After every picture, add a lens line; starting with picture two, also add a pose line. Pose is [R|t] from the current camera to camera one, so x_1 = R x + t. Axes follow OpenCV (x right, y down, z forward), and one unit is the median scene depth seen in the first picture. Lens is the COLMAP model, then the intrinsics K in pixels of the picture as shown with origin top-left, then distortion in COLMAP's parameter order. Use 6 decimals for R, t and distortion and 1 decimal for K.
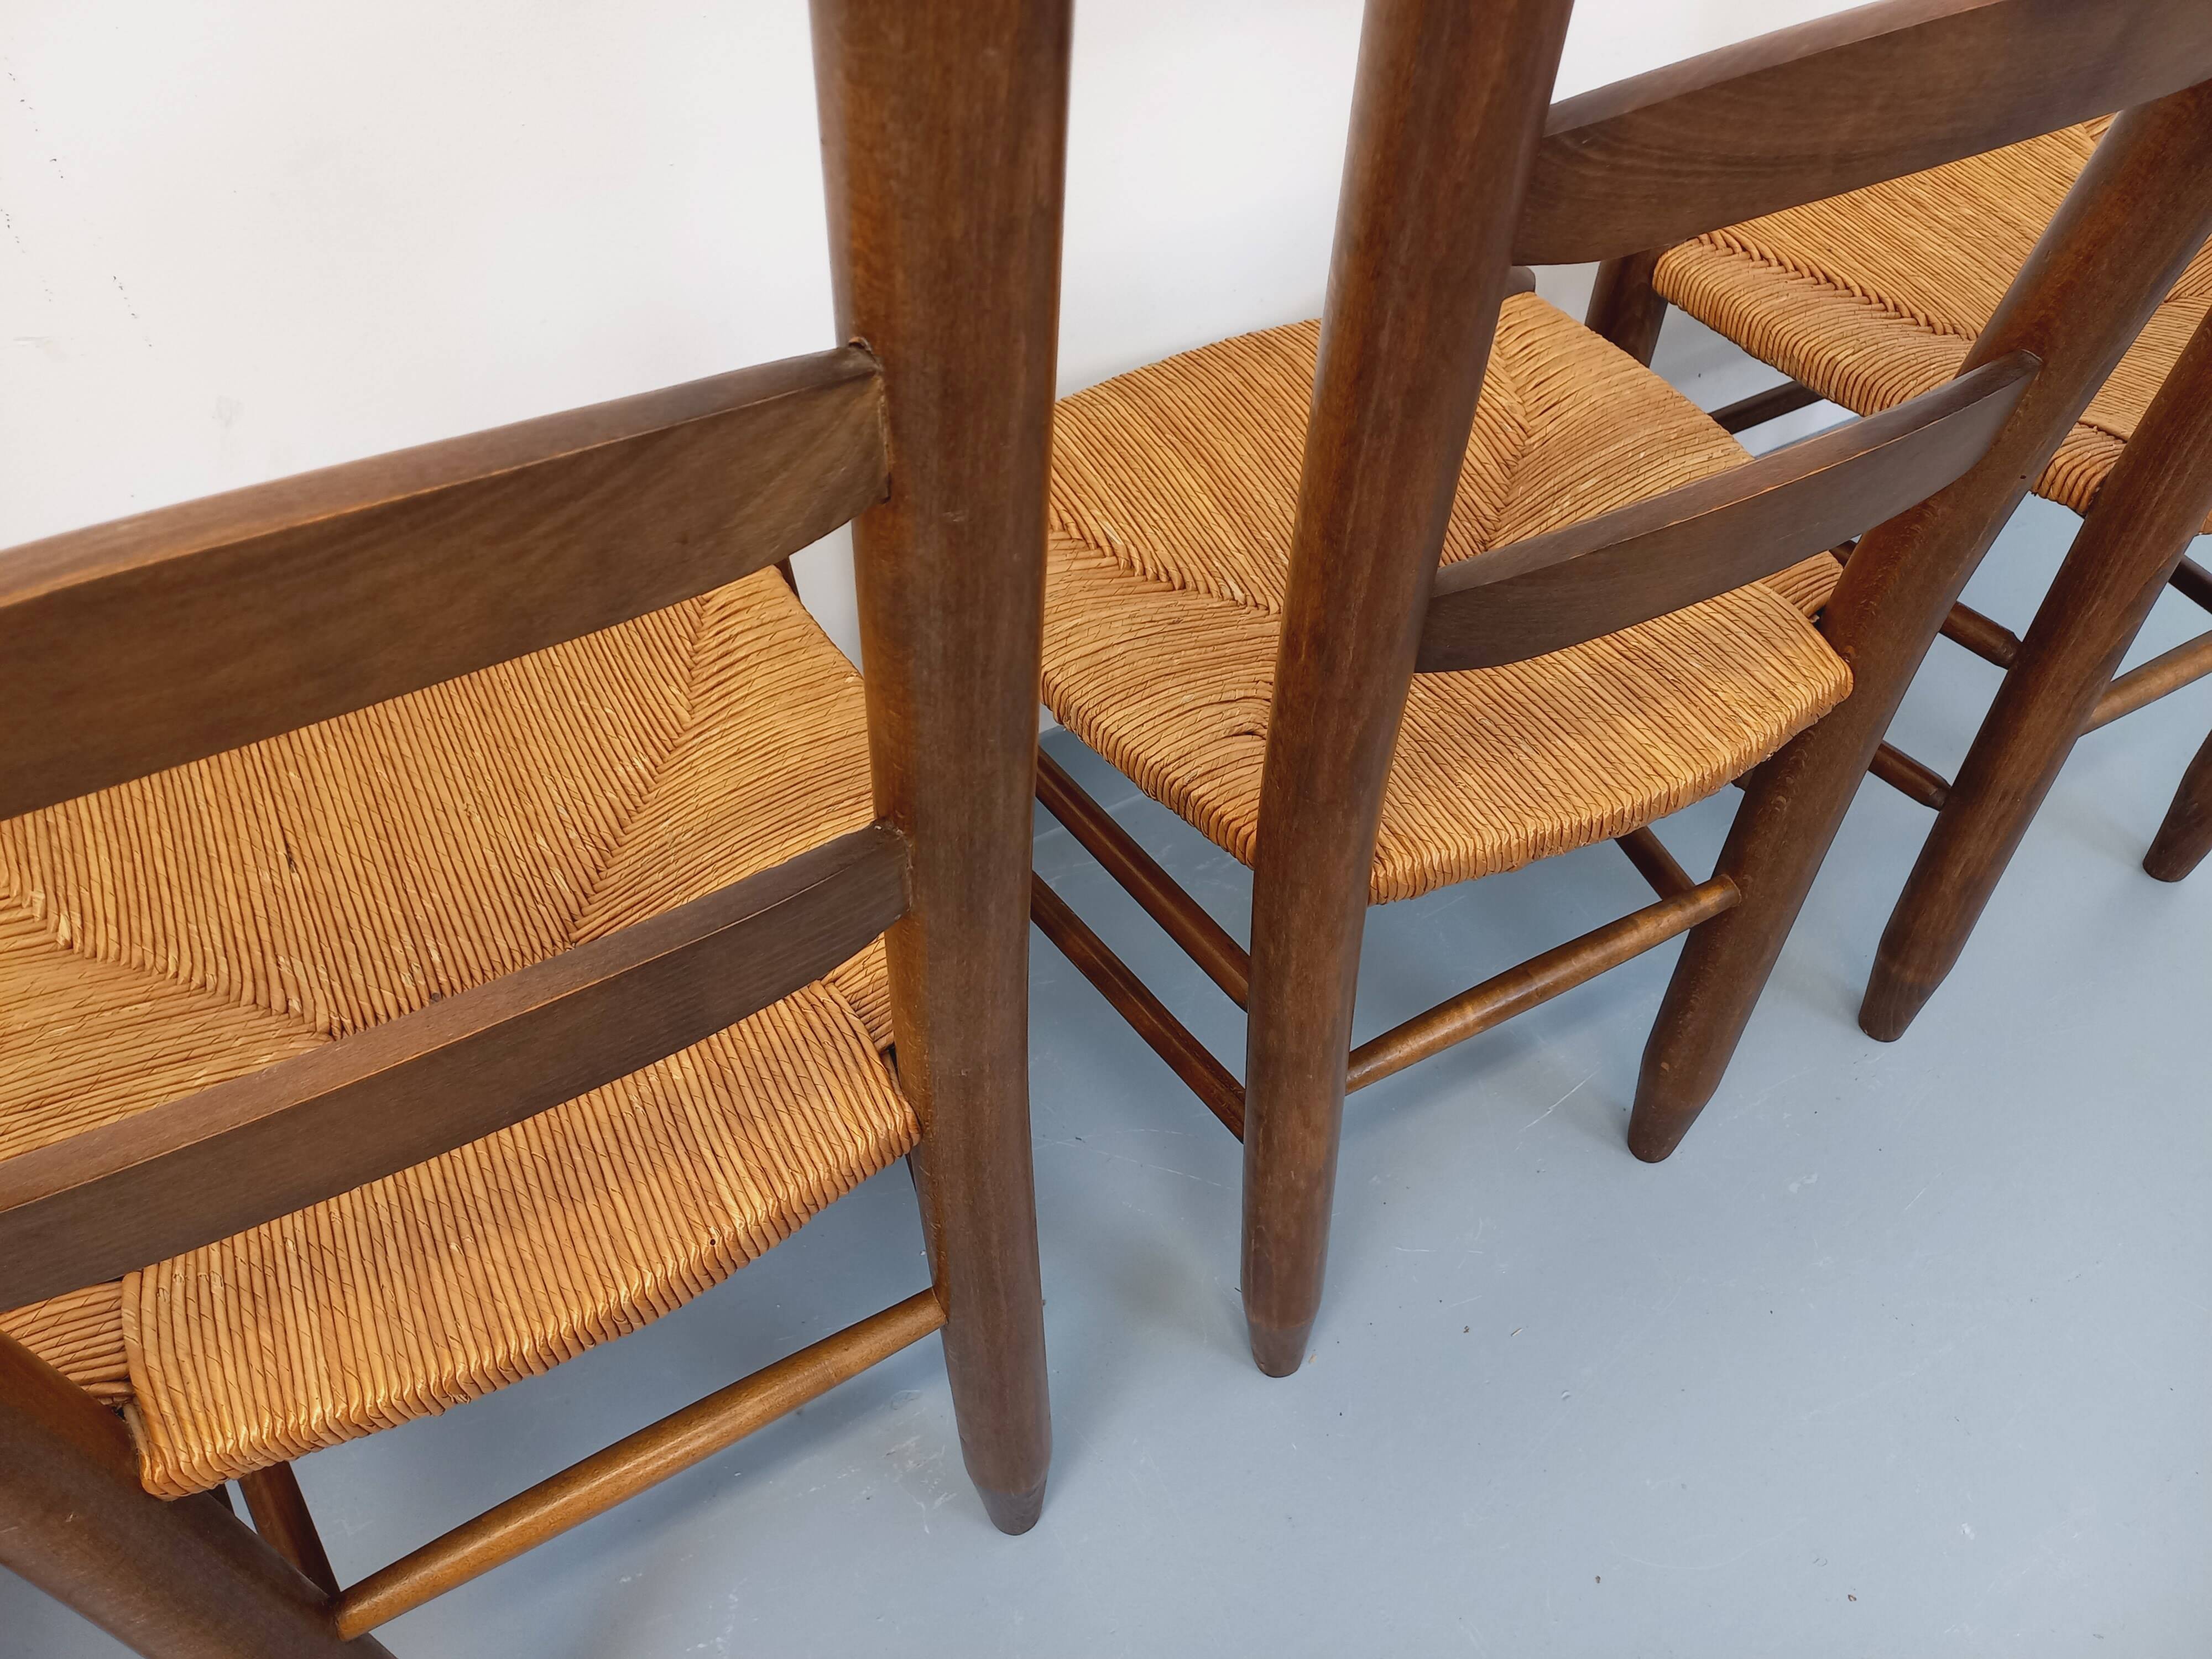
lens RADIAL K [[1608.2, 0, 1100.6], [0, 1608.2, 824.4], [0, 0, 1]] dist [0.028900, -0.010081]
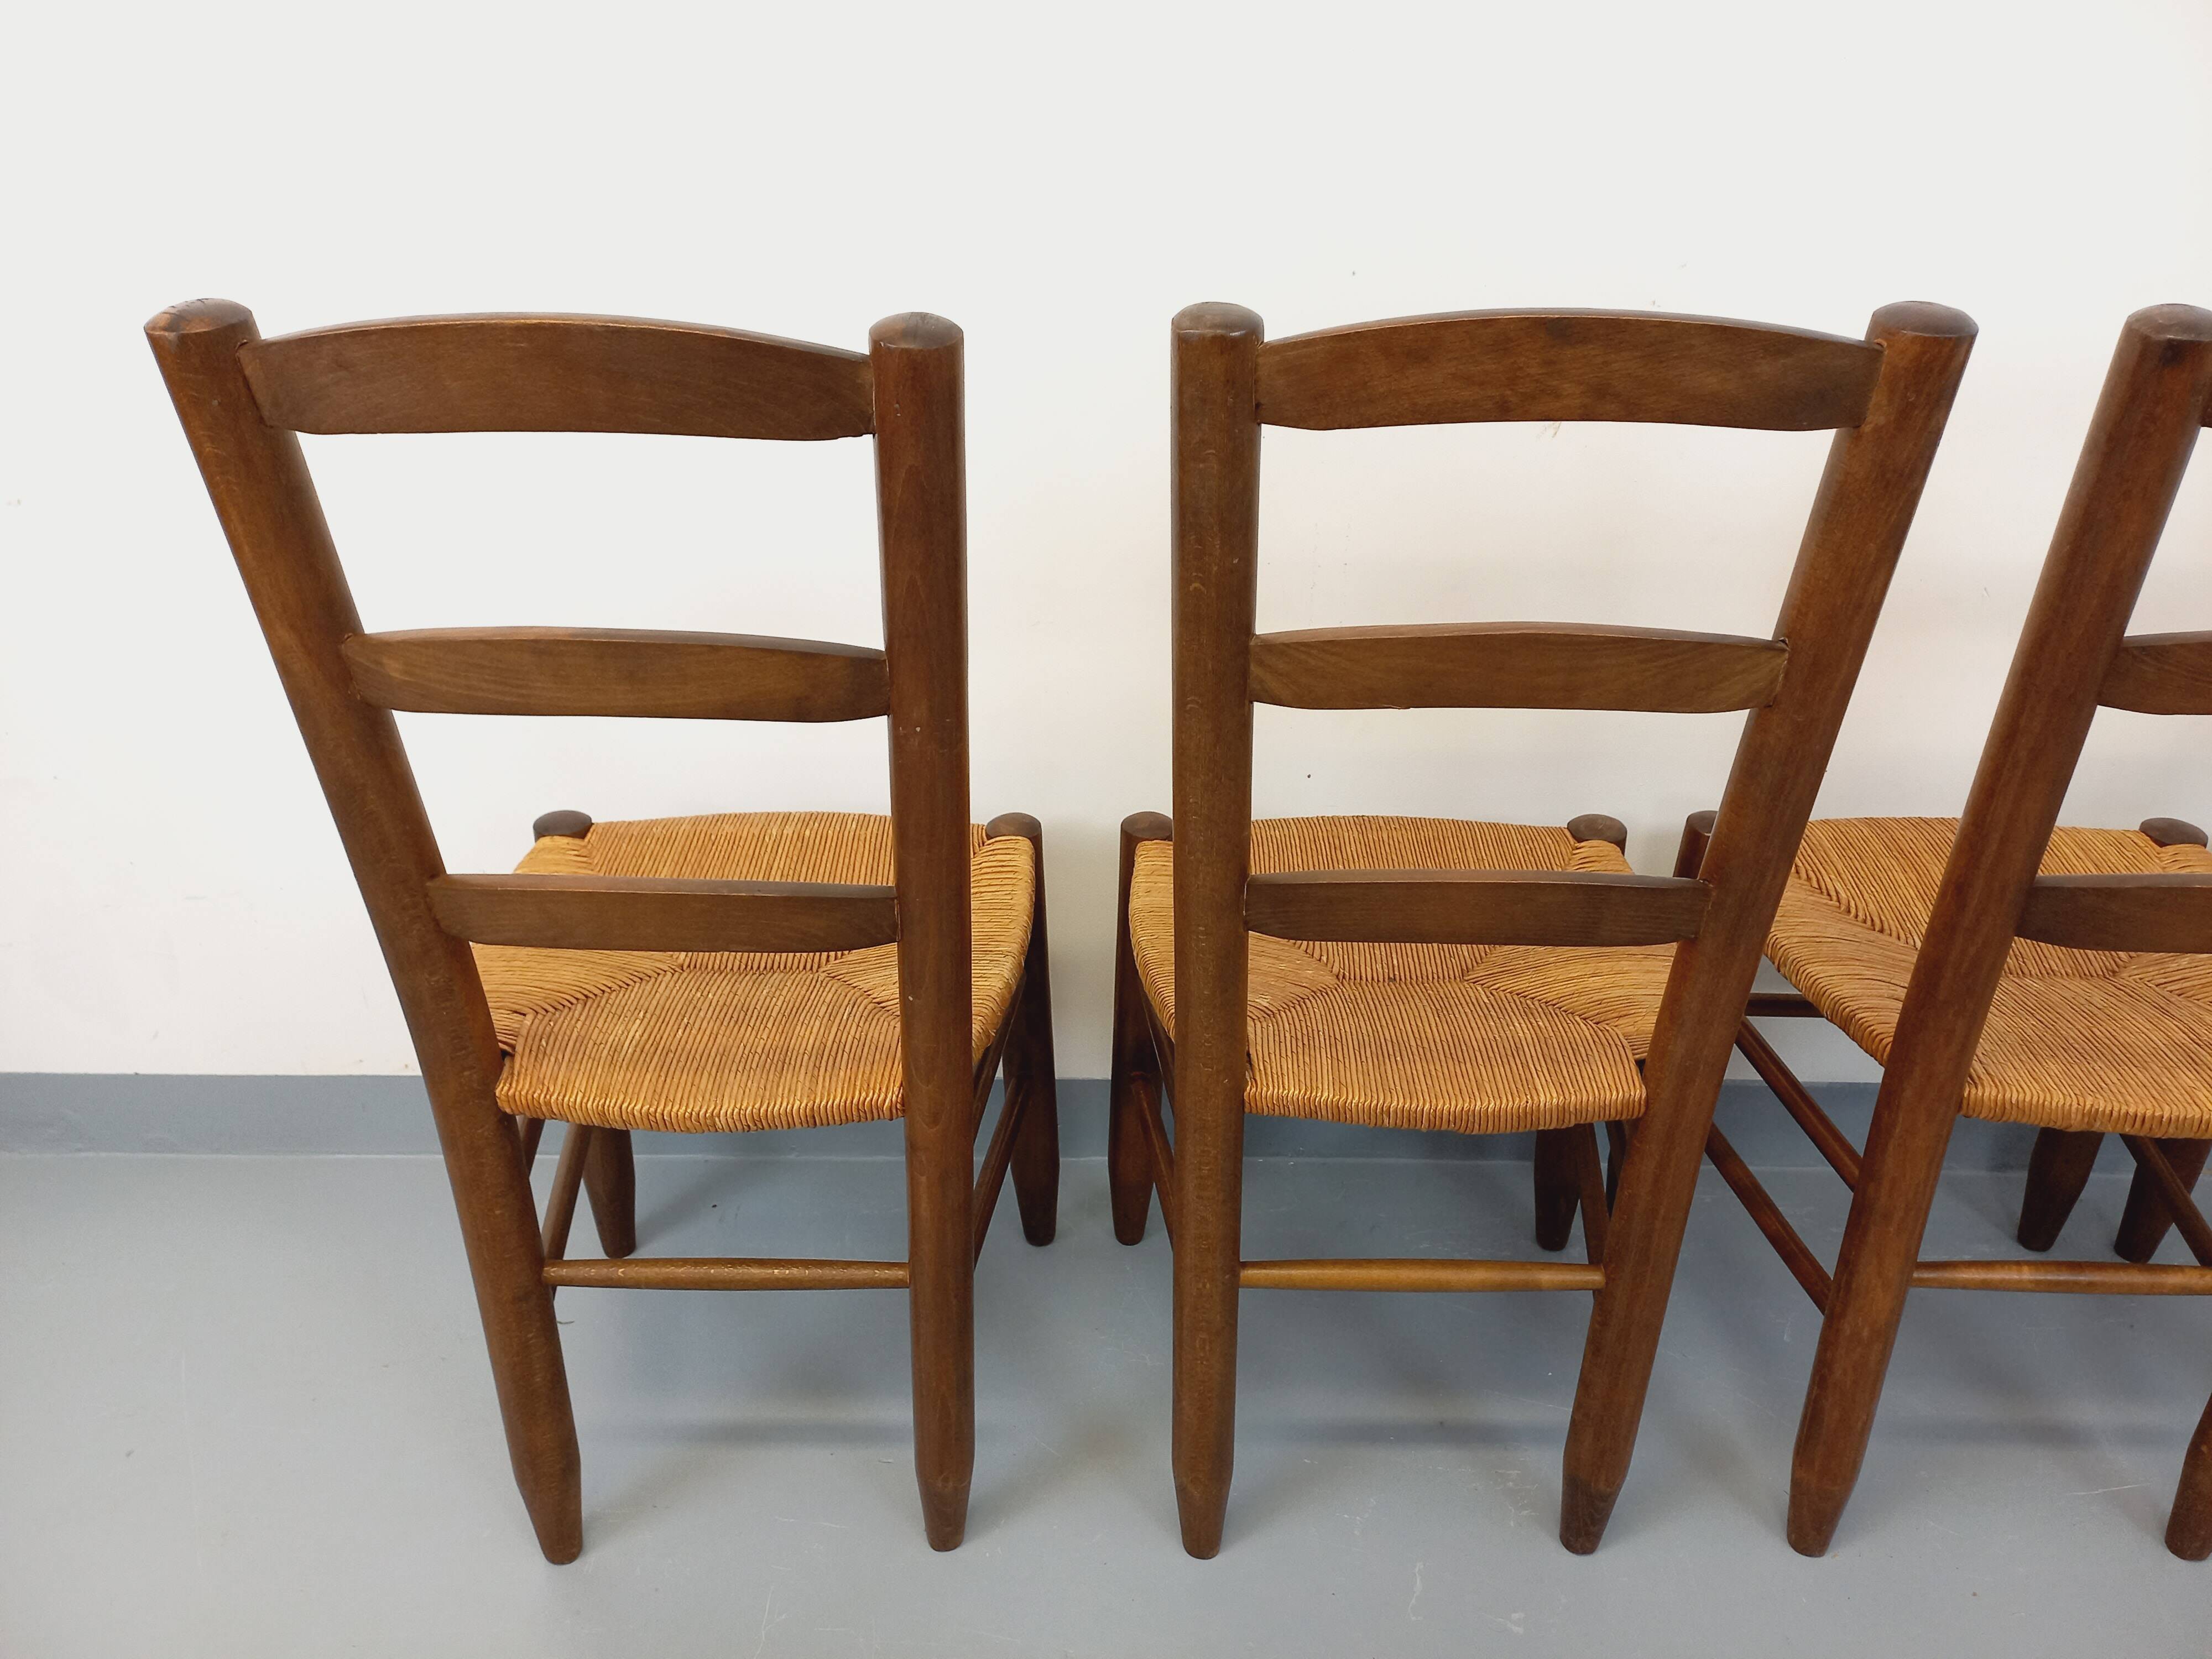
lens RADIAL K [[1608.2, 0, 1110.2], [0, 1608.2, 825.3], [0, 0, 1]] dist [0.028900, -0.010081]
pose [[0.874545, 0.248340, -0.416531, 0.041824], [-0.372664, 0.893779, -0.249562, 0.686737], [0.310310, 0.373480, 0.874197, -1.013891]]
